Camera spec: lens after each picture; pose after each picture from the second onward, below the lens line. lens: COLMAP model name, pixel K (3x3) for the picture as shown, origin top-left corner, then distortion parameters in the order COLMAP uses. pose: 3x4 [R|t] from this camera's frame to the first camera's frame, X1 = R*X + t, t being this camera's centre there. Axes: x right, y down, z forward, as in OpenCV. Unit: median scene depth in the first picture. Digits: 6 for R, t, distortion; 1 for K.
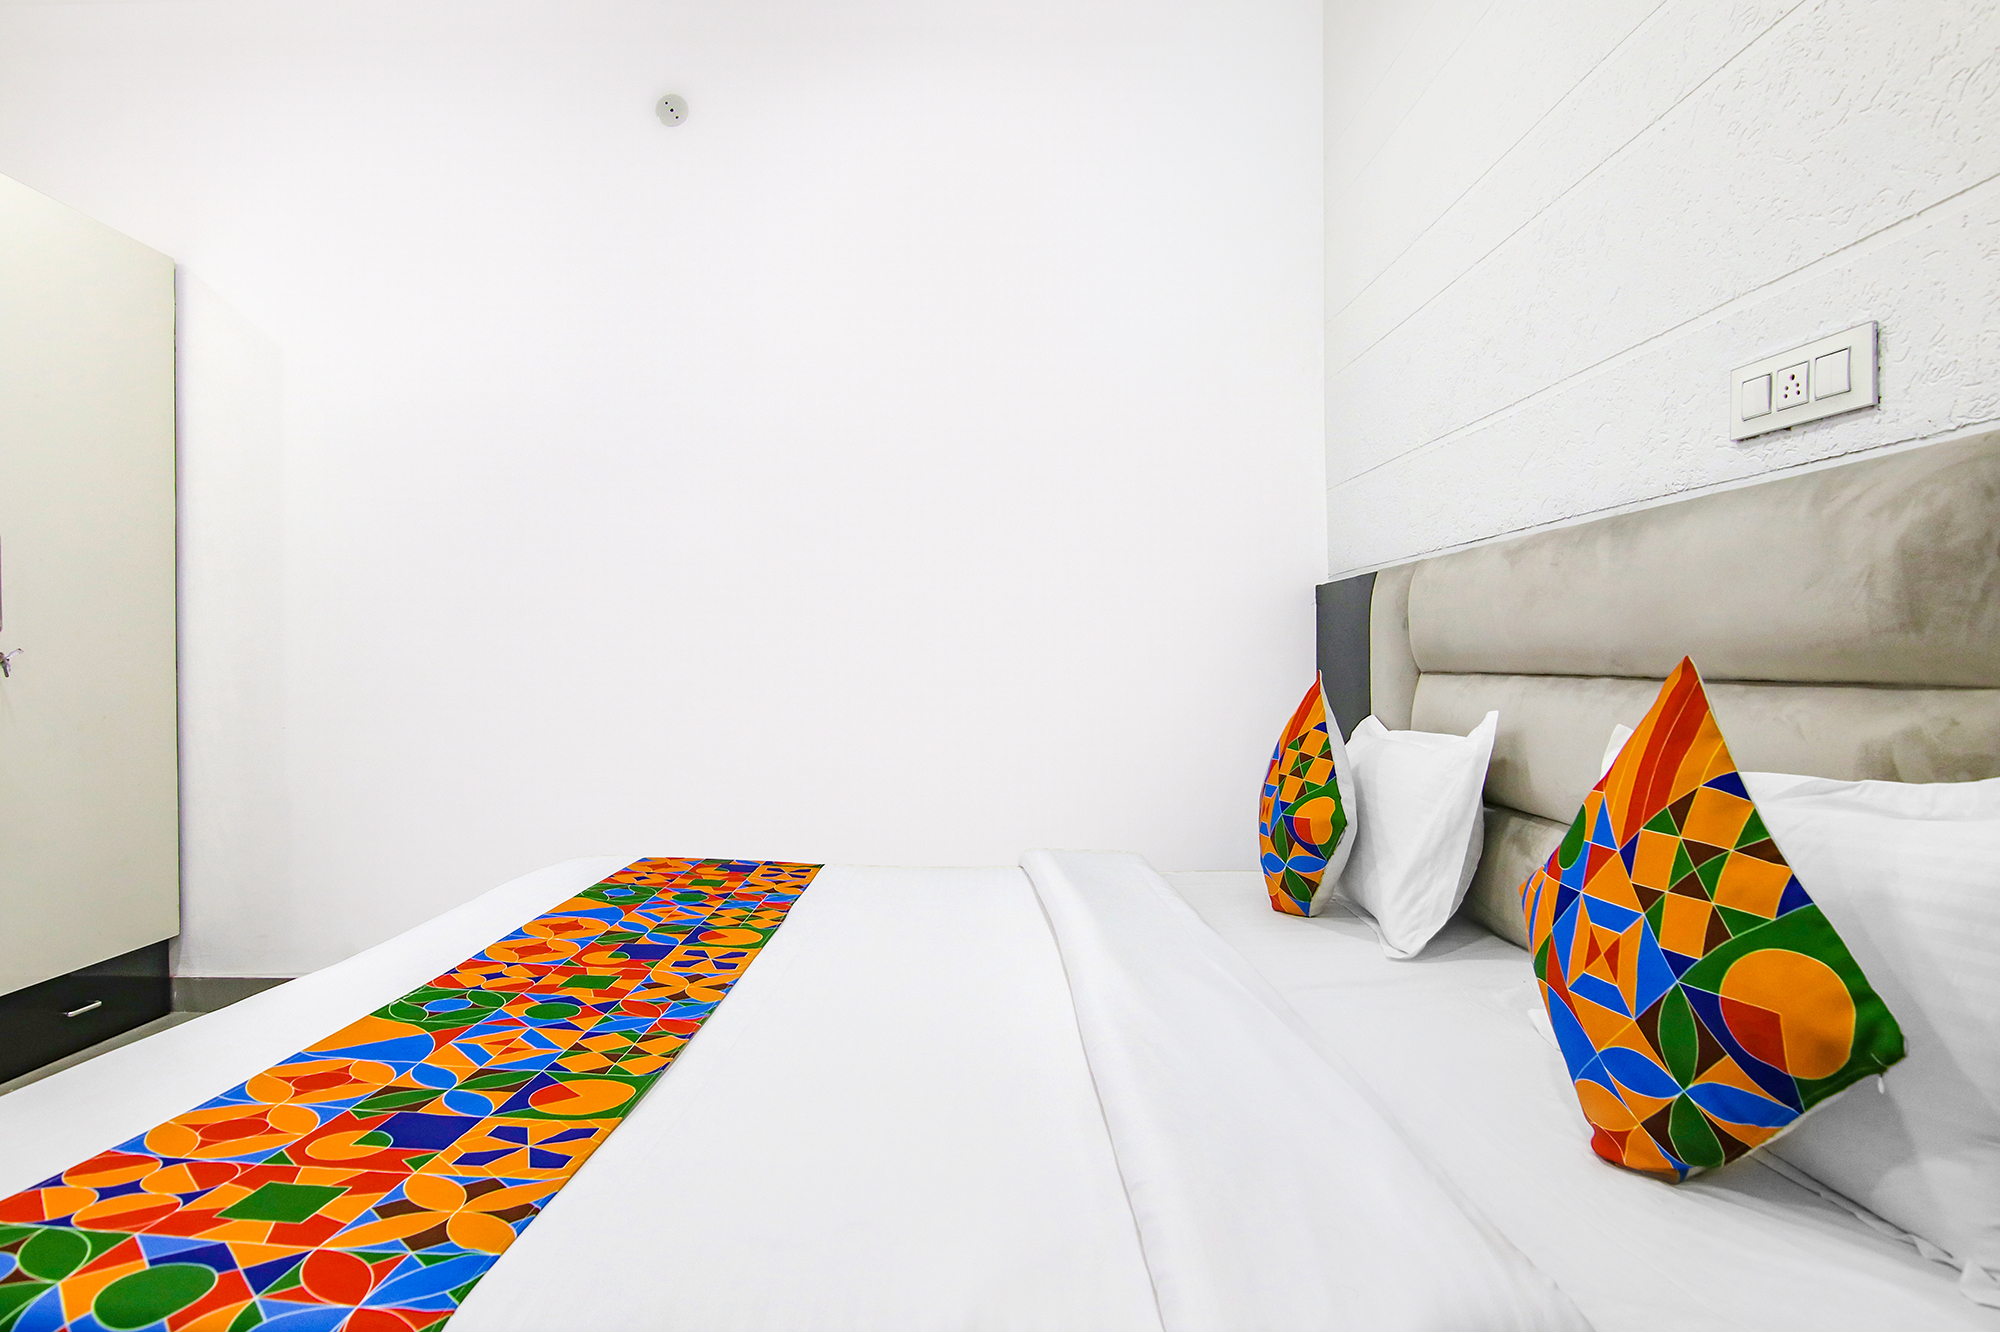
lens RADIAL K [[1118.5, 0, 988.5], [0, 1118.5, 668.4], [0, 0, 1]] dist [-0.005058, -0.010155]
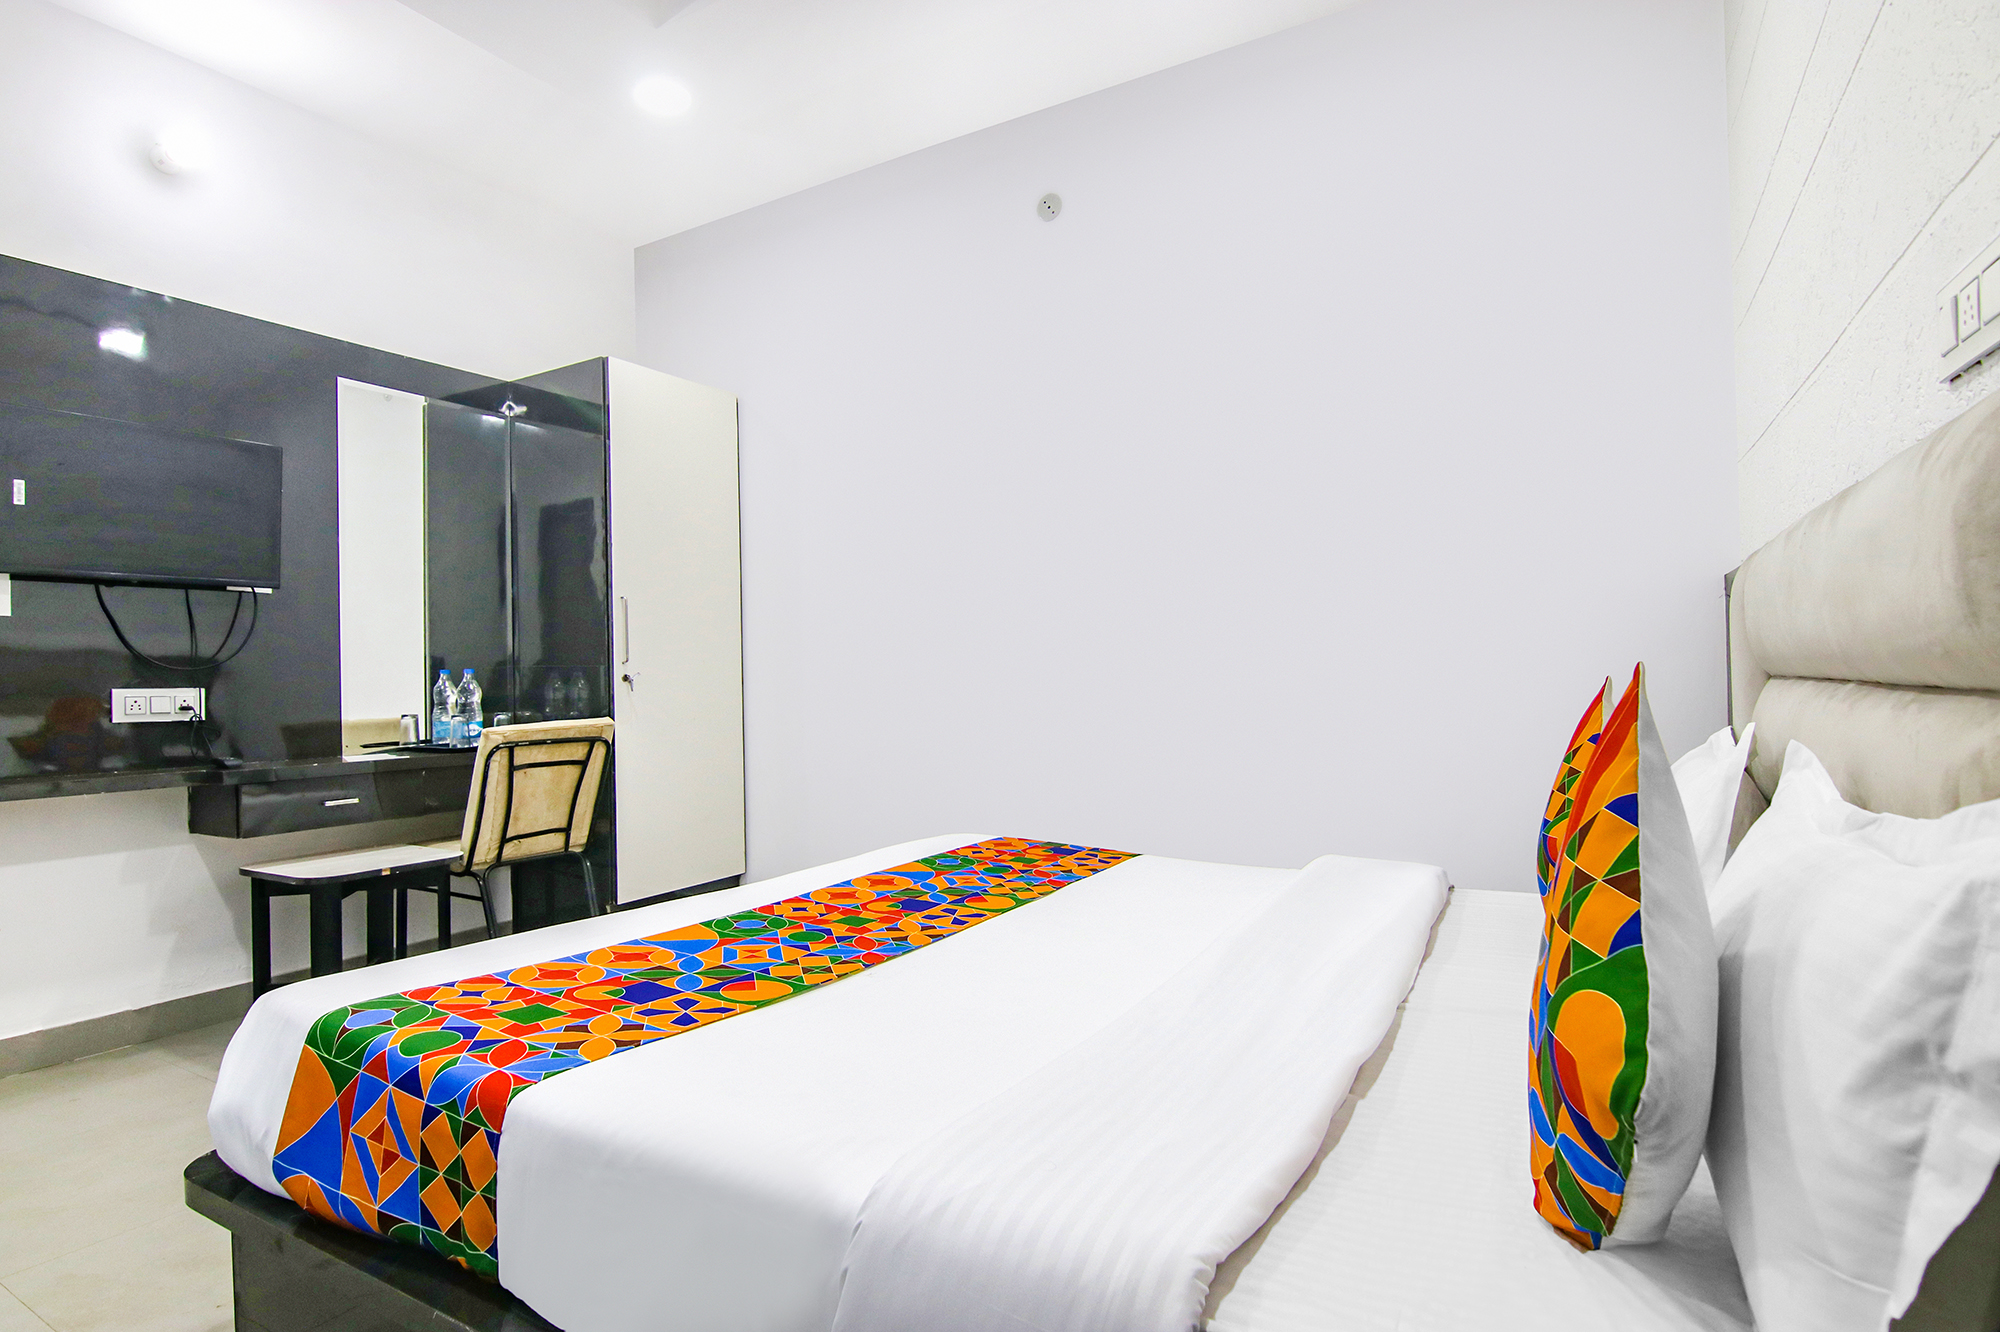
lens RADIAL K [[1047.5, 0, 964.5], [0, 1047.5, 690.6], [0, 0, 1]] dist [-0.012193, -0.013872]
pose [[0.853922, -0.006187, -0.520364, 0.589989], [0.012096, 0.999895, 0.007963, -0.001562], [0.520260, -0.013094, 0.853908, 0.018195]]
